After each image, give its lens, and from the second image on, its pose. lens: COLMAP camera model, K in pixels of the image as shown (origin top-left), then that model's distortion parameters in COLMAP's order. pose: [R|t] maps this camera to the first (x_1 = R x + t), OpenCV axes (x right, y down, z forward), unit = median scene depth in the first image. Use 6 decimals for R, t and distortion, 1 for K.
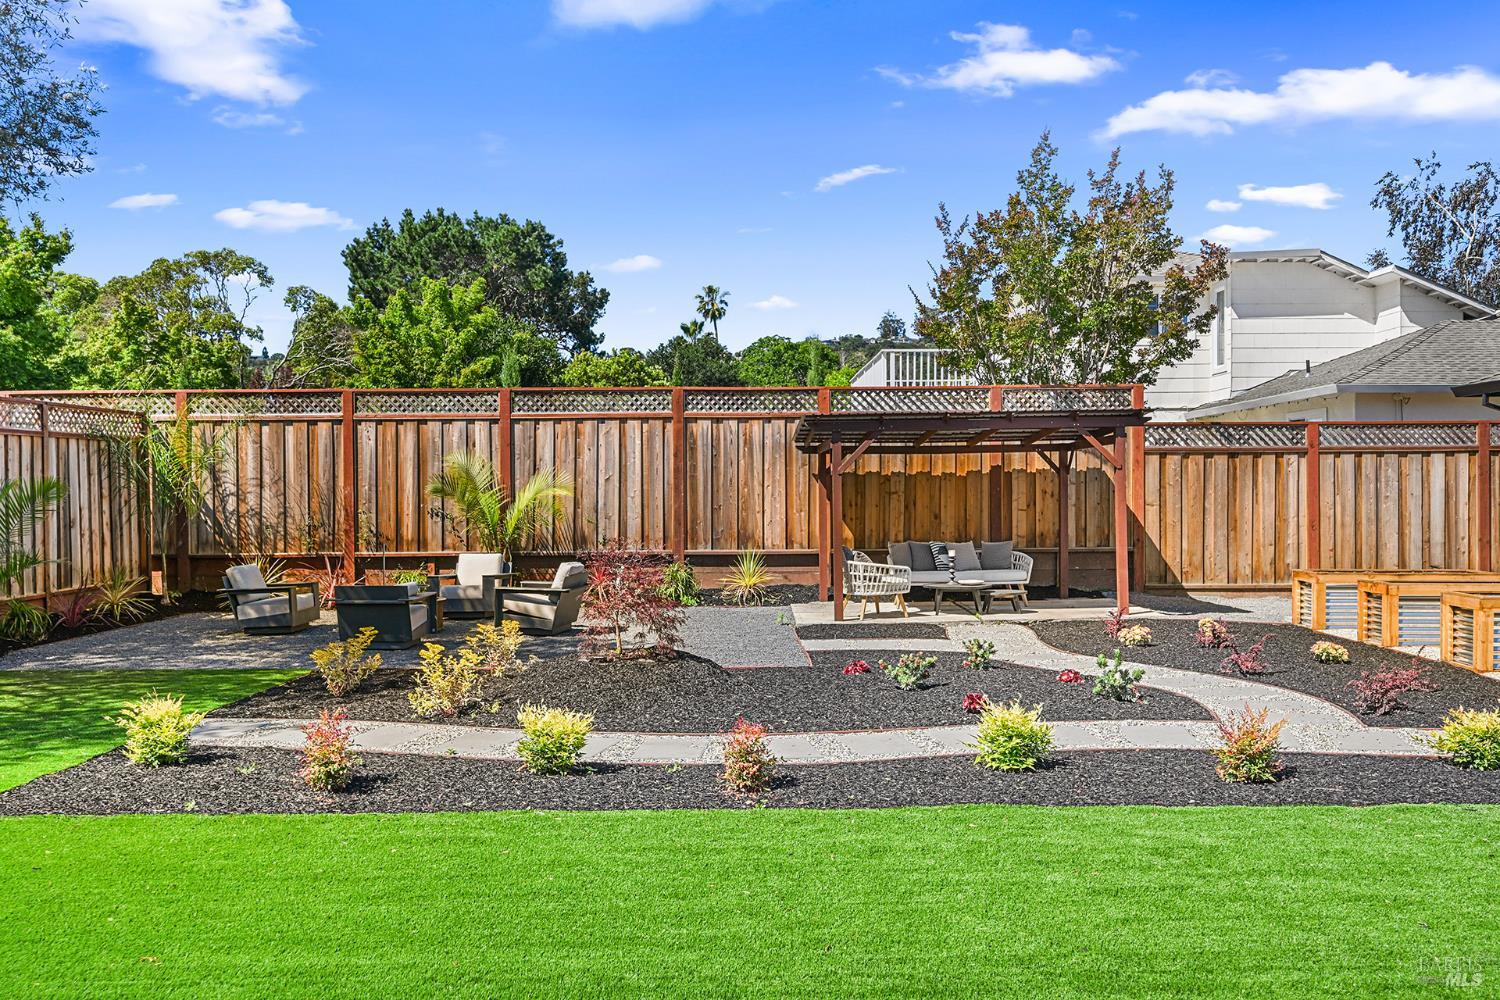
lens RADIAL K [[1310.3, 0, 750.0], [0, 1310.3, 500.0], [0, 0, 1]] dist [0.000762, -0.001873]
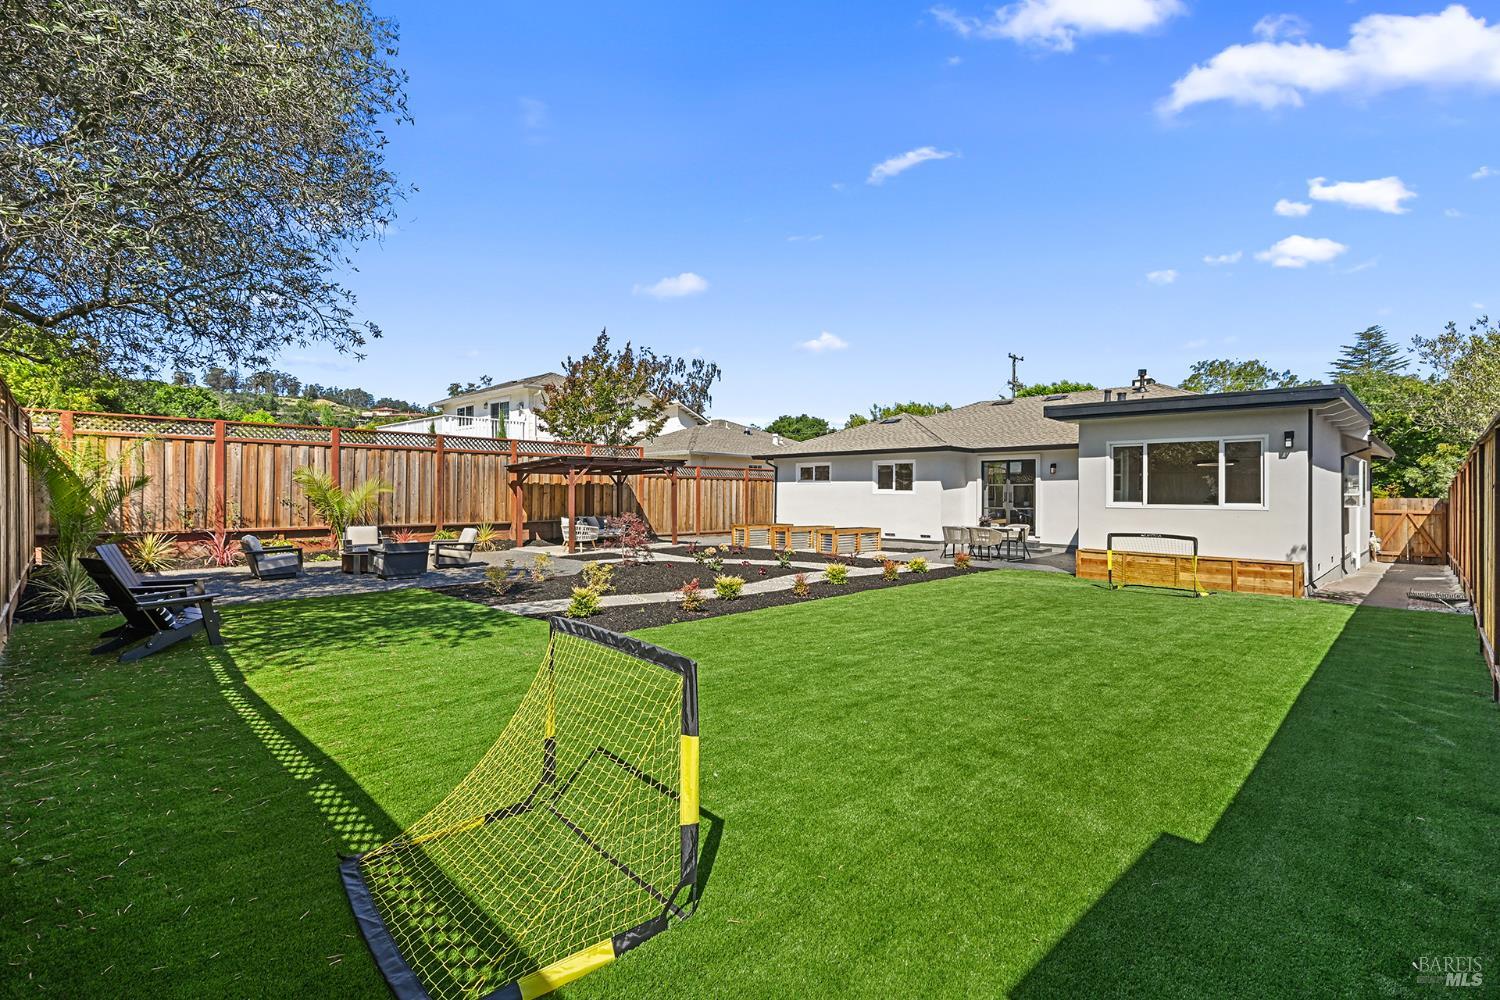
lens RADIAL K [[707.8, 0, 750.0], [0, 707.8, 500.0], [0, 0, 1]] dist [-0.000176, 0.000023]
pose [[0.686225, 0.002979, 0.727383, -0.478237], [-0.005467, 0.999984, 0.001062, 0.002573], [-0.727369, -0.004705, 0.686231, 0.002433]]
